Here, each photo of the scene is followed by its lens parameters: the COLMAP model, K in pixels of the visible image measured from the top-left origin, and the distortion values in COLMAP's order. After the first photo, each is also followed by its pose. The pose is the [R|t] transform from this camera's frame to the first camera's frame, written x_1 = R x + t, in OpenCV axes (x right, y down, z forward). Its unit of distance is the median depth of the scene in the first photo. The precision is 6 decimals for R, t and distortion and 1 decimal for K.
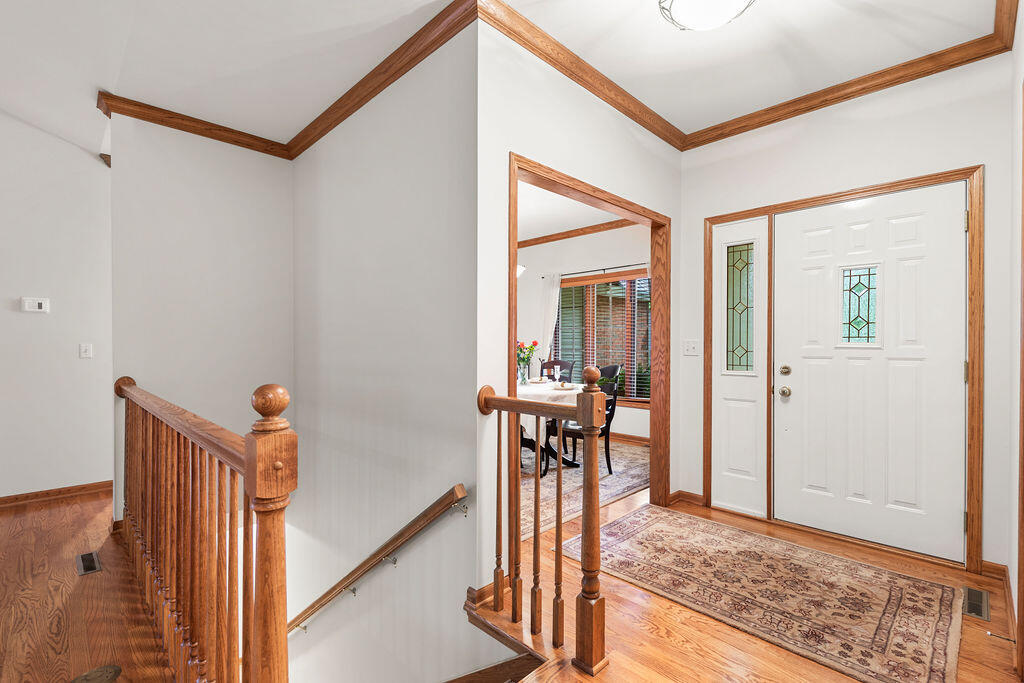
lens RADIAL K [[458.4, 0, 508.5], [0, 458.4, 344.5], [0, 0, 1]] dist [0.001321, 0.001056]
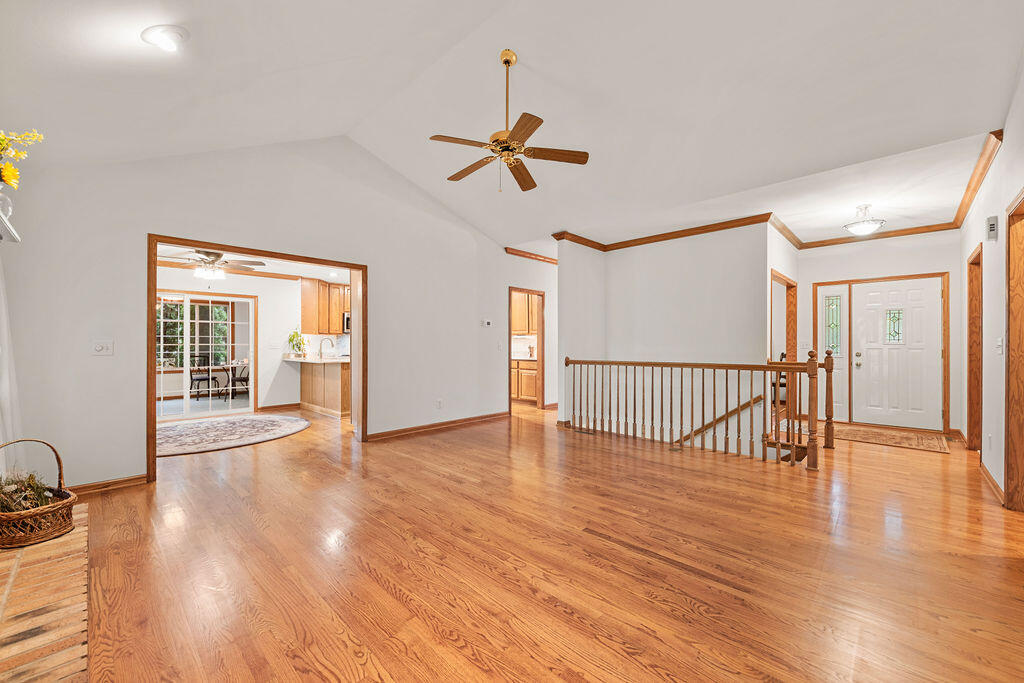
lens RADIAL K [[399.2, 0, 513.7], [0, 399.2, 340.9], [0, 0, 1]] dist [0.002815, -0.000397]
pose [[0.999986, 0.002738, 0.004420, -1.211875], [-0.002700, 0.999961, -0.008396, 0.012627], [-0.004443, 0.008384, 0.999955, -1.050728]]
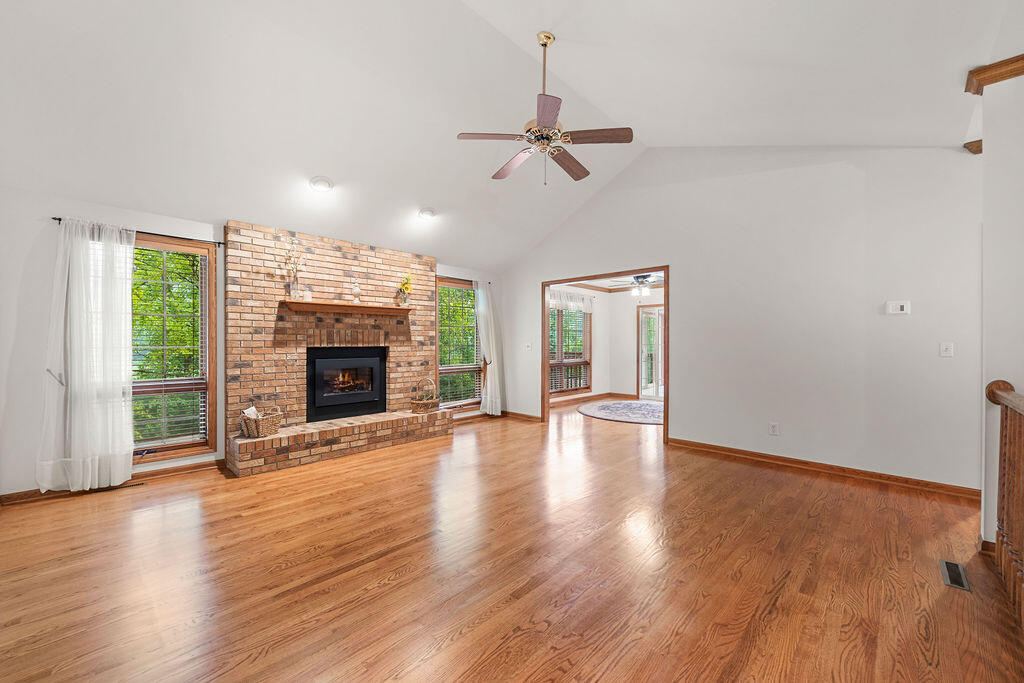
lens RADIAL K [[399.2, 0, 511.4], [0, 399.2, 344.7], [0, 0, 1]] dist [0.002815, -0.000397]
pose [[0.013372, 0.007097, -0.999885, -0.087608], [-0.005208, 0.999962, 0.007028, 0.002162], [0.999897, 0.005114, 0.013408, 0.062971]]
